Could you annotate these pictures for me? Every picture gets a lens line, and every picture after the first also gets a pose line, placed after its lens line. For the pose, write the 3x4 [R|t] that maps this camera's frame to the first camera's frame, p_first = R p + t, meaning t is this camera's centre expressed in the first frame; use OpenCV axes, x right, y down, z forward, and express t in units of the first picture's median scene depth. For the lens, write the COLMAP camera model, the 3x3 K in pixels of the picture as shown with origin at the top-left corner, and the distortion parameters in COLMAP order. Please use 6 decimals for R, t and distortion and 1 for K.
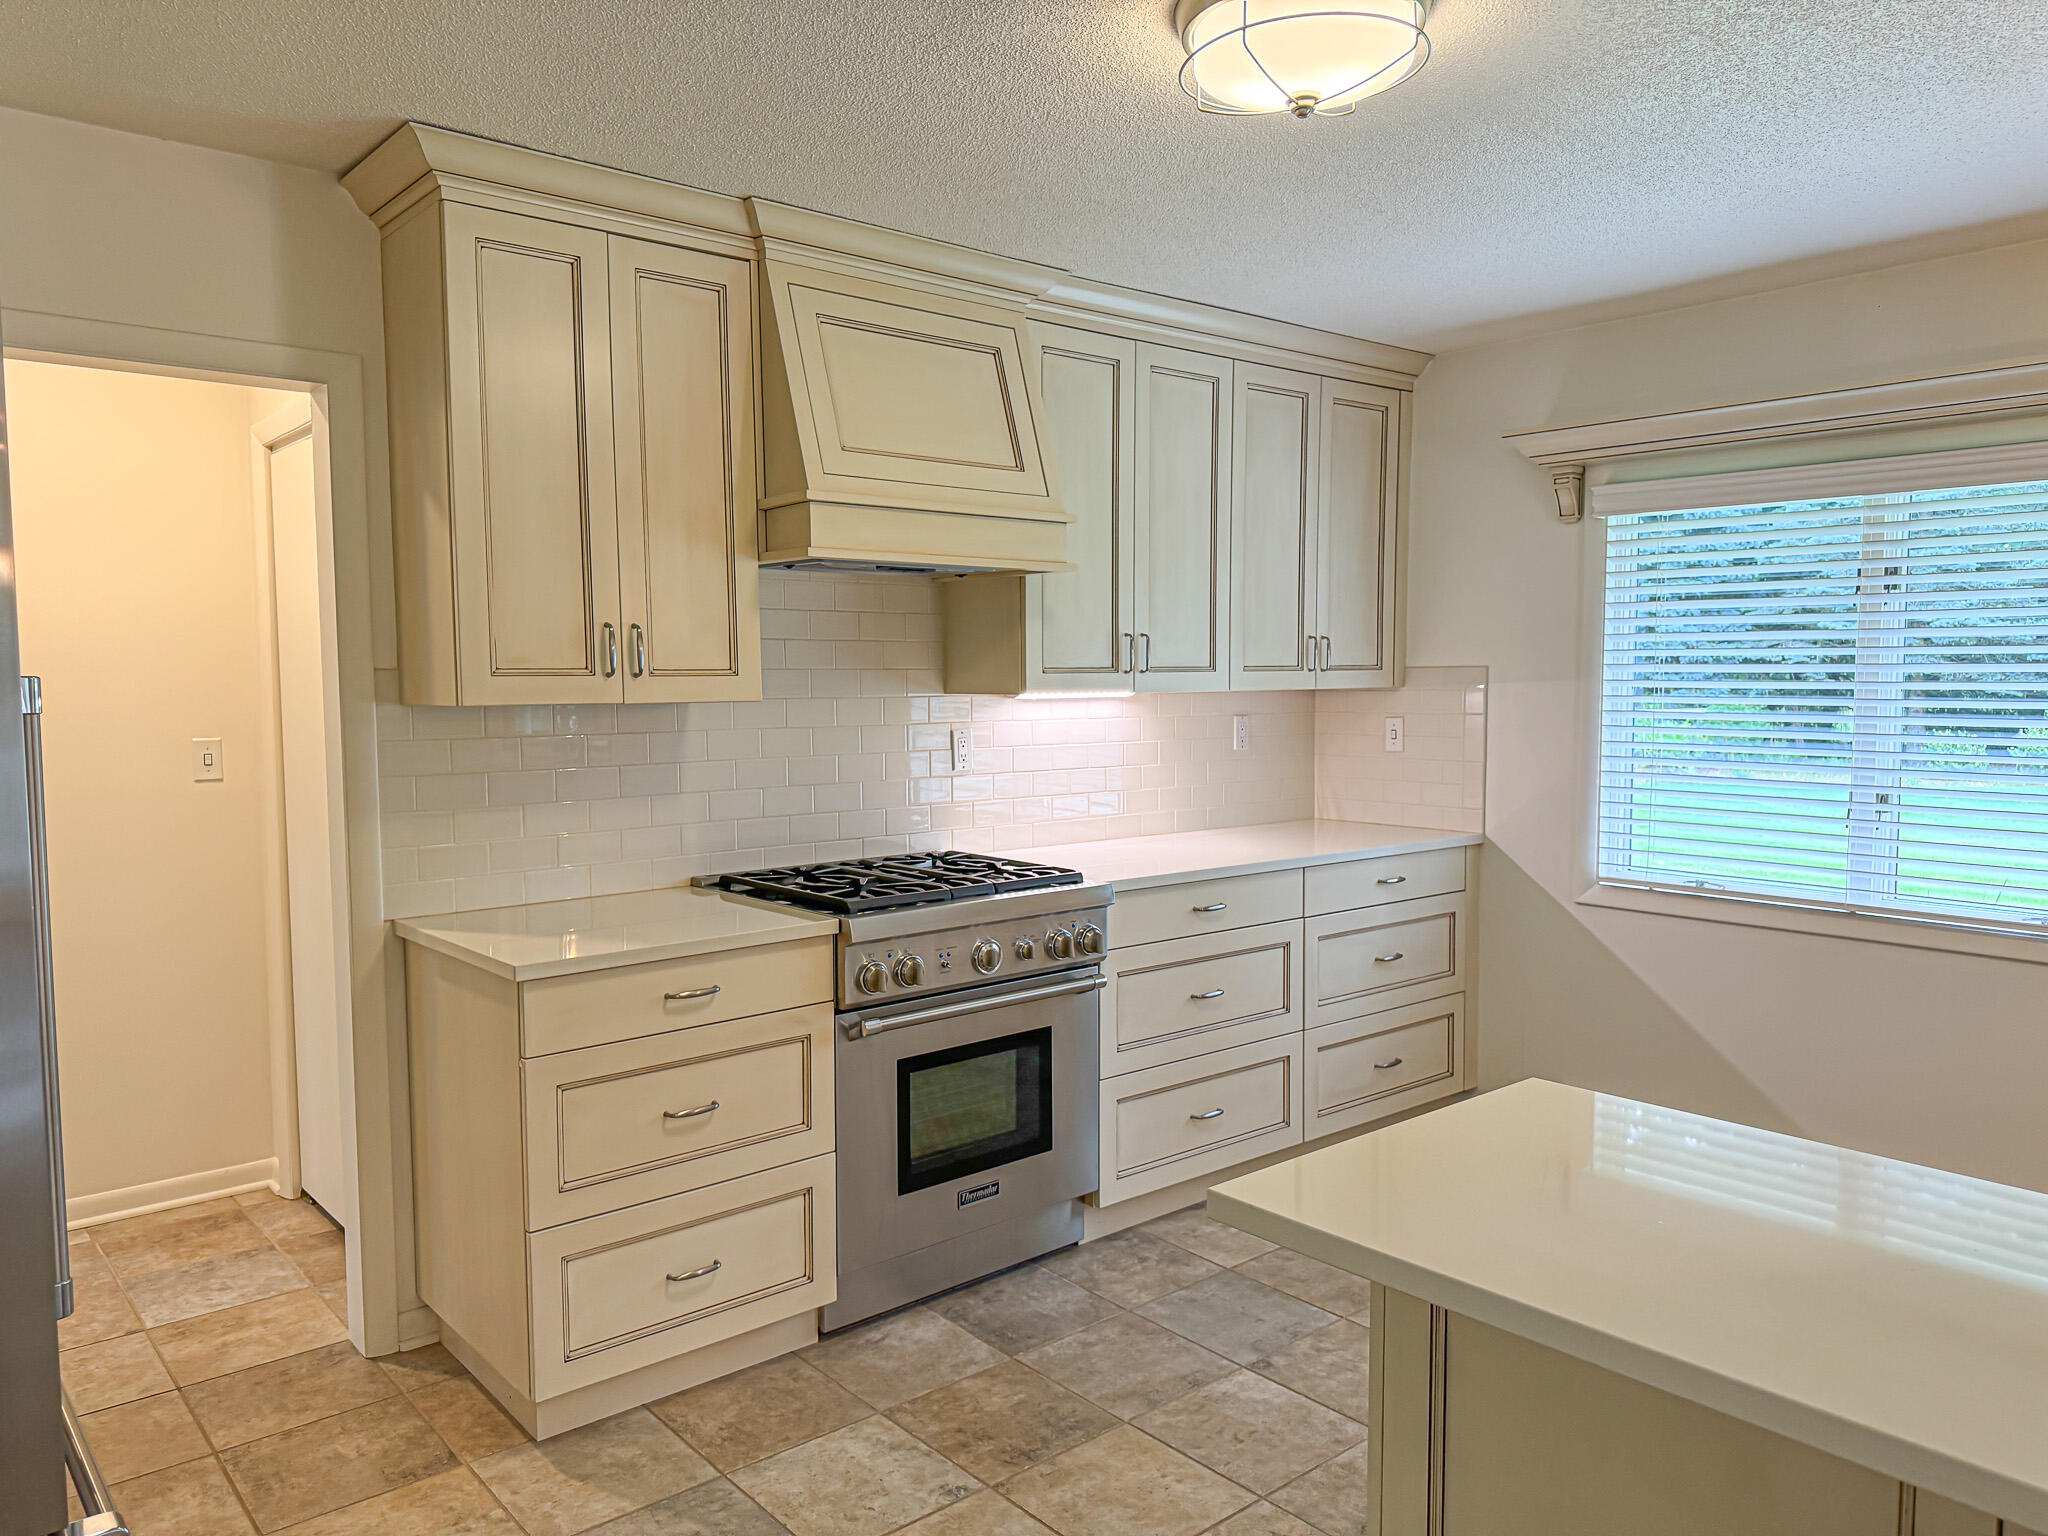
lens RADIAL K [[1438.3, 0, 1024.0], [0, 1438.3, 768.0], [0, 0, 1]] dist [0.167708, -0.277739]
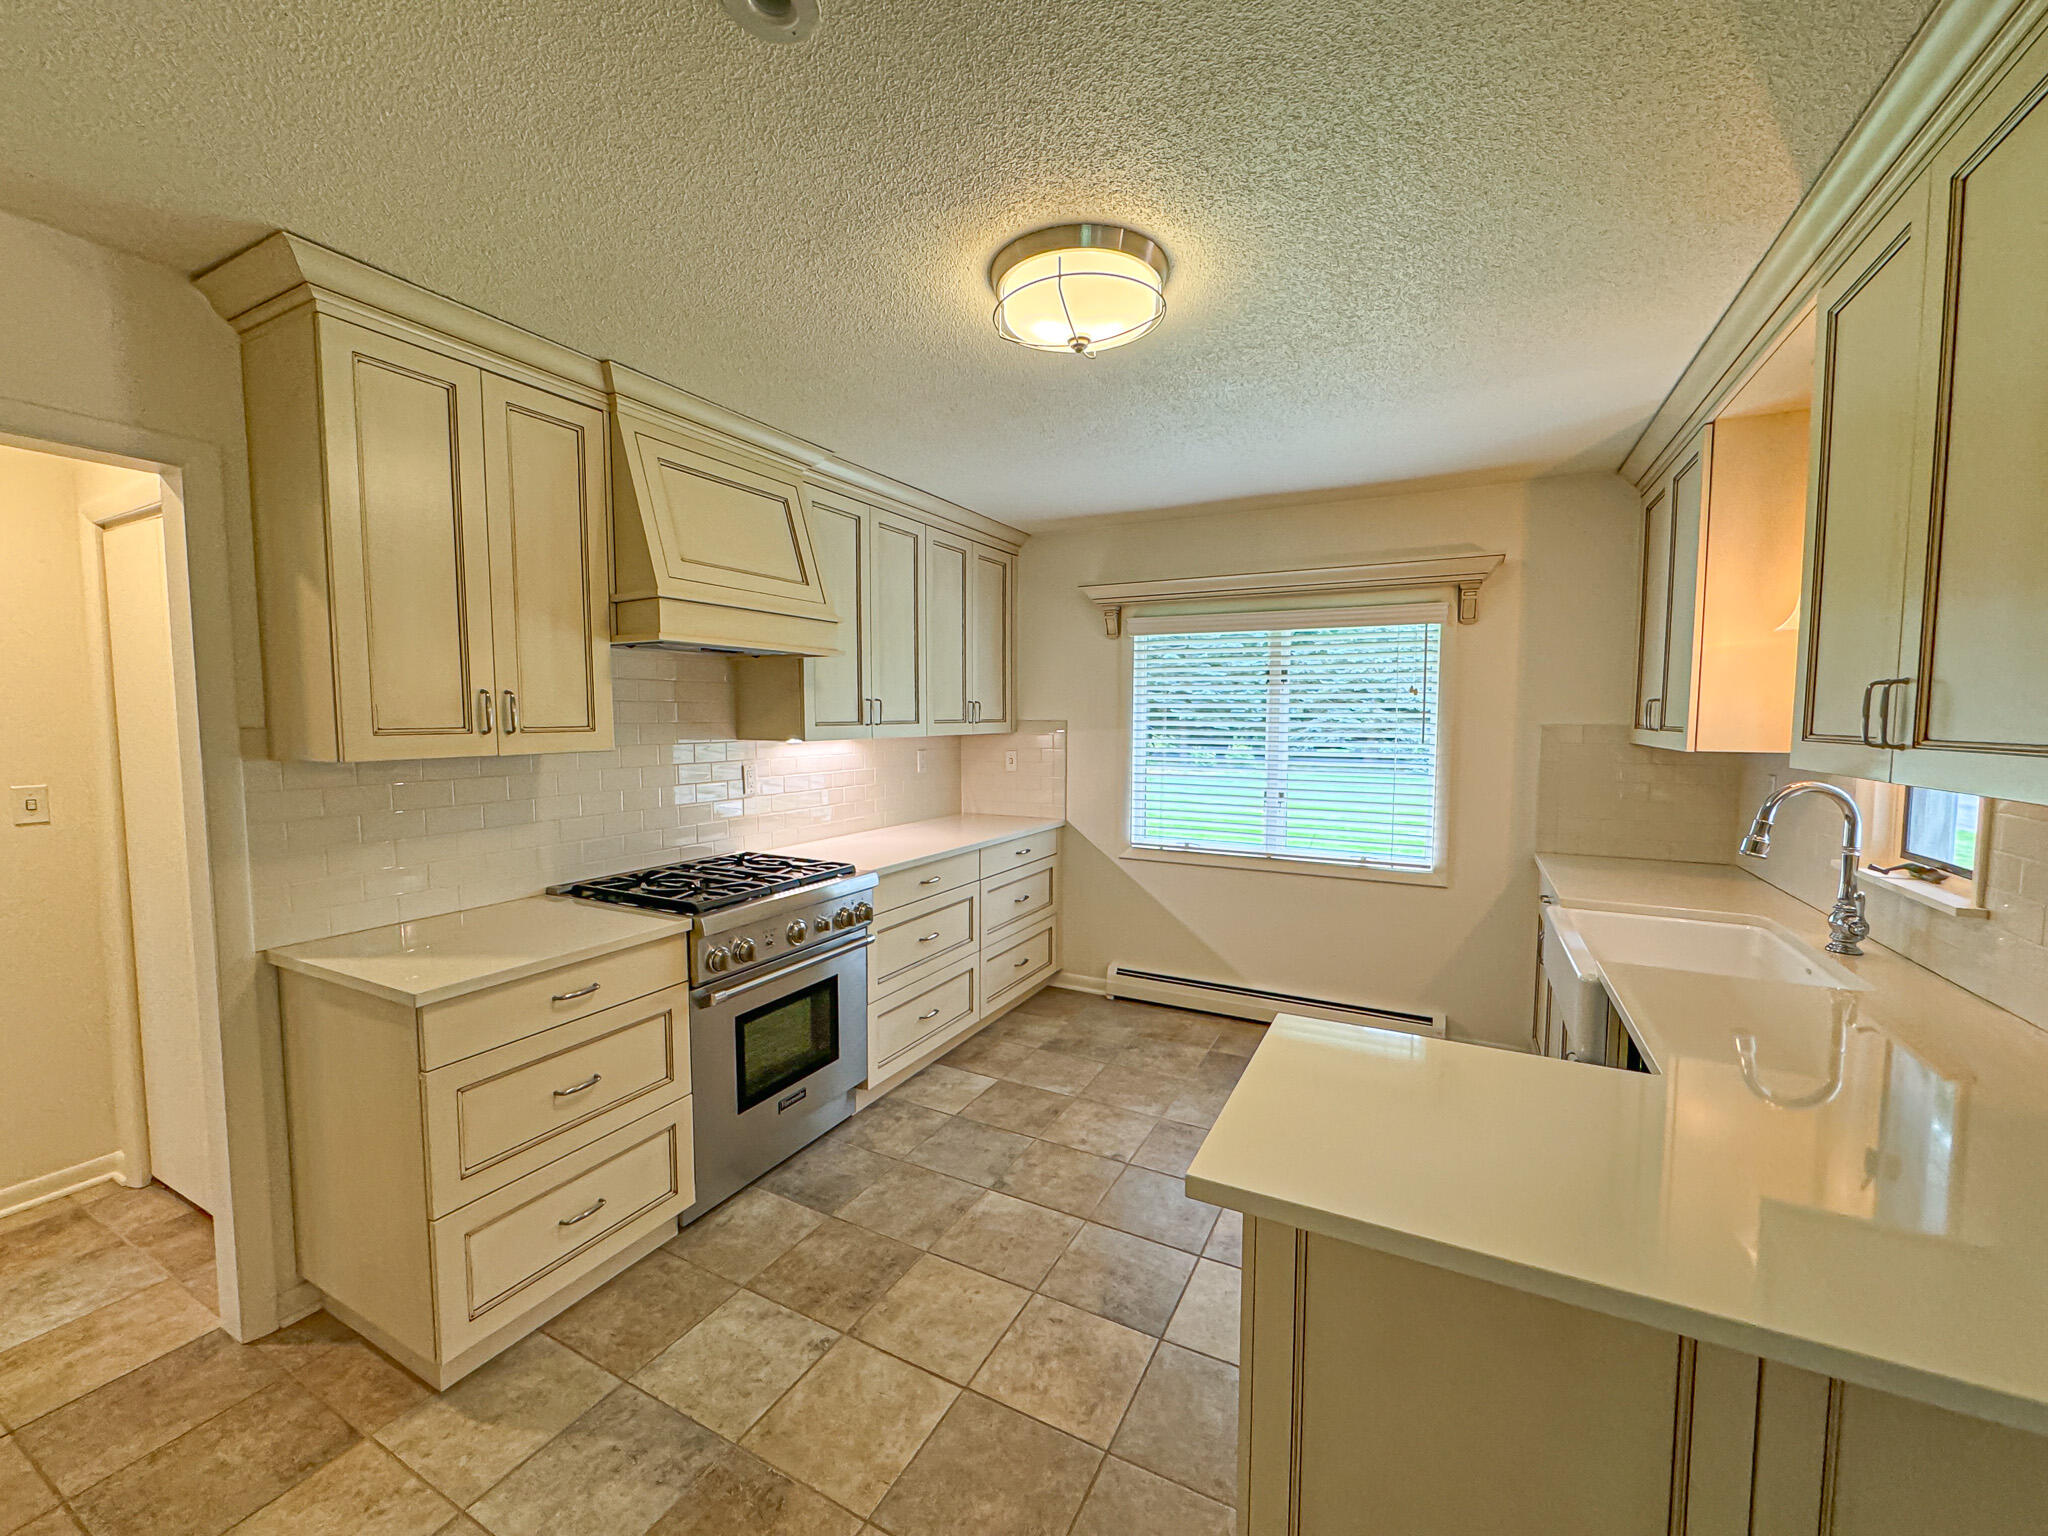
lens RADIAL K [[822.4, 0, 1024.0], [0, 822.4, 768.0], [0, 0, 1]] dist [0.021574, -0.008873]
pose [[0.929406, -0.019086, 0.368566, -0.113315], [0.019316, 0.999809, 0.003066, -0.025817], [-0.368554, 0.004269, 0.929597, 0.180475]]
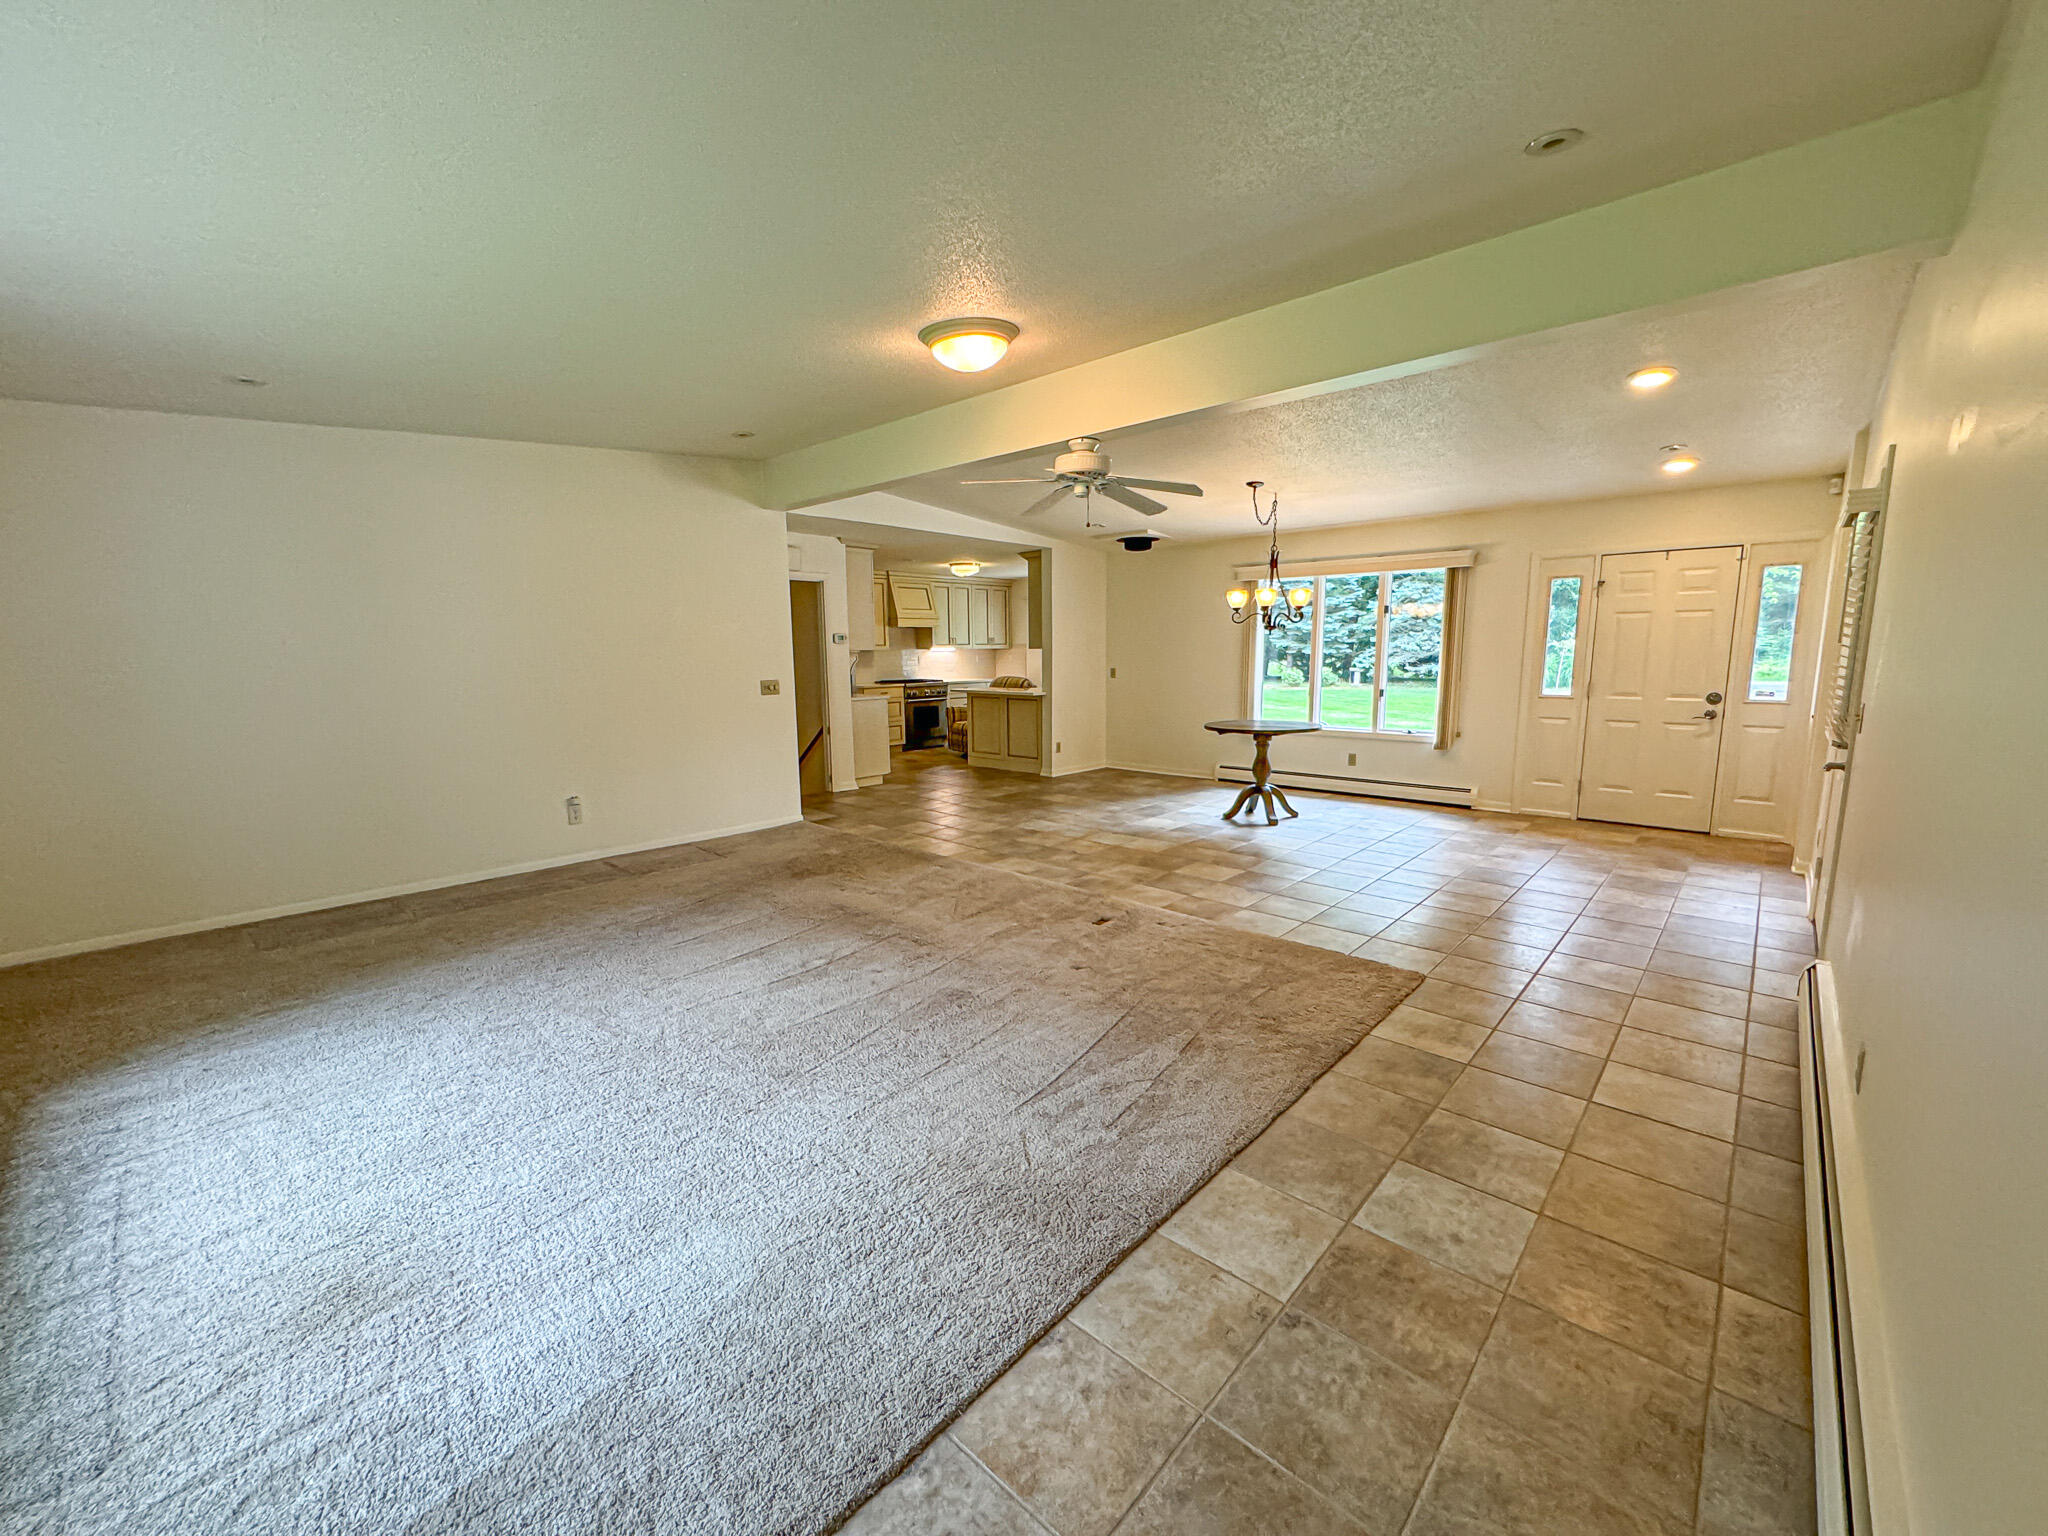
lens RADIAL K [[819.3, 0, 1029.4], [0, 819.3, 770.3], [0, 0, 1]] dist [-0.001220, 0.000836]
pose [[0.992534, -0.023239, 0.119735, -0.020946], [0.013412, 0.996523, 0.082232, 0.180727], [-0.121230, -0.080012, 0.989394, -2.504306]]
